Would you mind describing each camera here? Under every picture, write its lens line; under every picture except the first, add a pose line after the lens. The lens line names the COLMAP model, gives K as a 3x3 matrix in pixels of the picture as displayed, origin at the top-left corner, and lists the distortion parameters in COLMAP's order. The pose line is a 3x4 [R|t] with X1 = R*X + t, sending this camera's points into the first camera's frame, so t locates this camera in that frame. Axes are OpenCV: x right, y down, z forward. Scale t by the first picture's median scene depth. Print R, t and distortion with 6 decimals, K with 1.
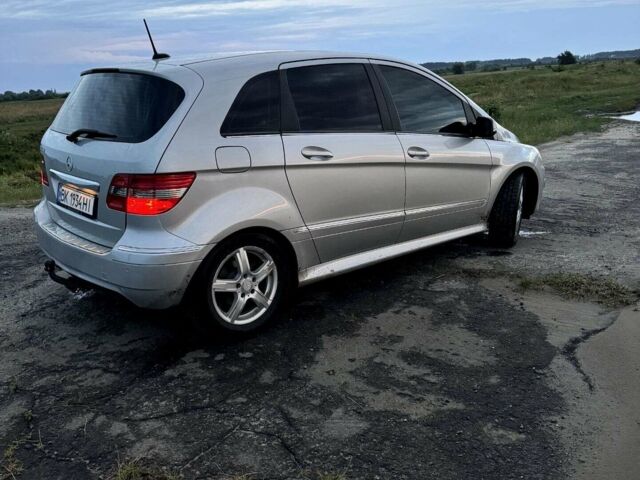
lens RADIAL K [[574.8, 0, 318.9], [0, 574.8, 239.1], [0, 0, 1]] dist [0.163495, -0.303220]
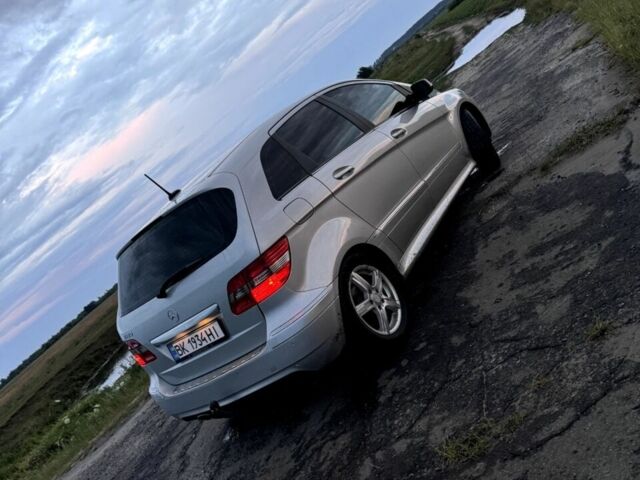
lens RADIAL K [[574.8, 0, 318.9], [0, 574.8, 239.1], [0, 0, 1]] dist [0.163495, -0.303220]
pose [[0.777171, -0.610175, 0.153923, -0.308331], [0.627374, 0.770341, -0.113913, 0.050826], [-0.049066, 0.185098, 0.981494, -0.069283]]
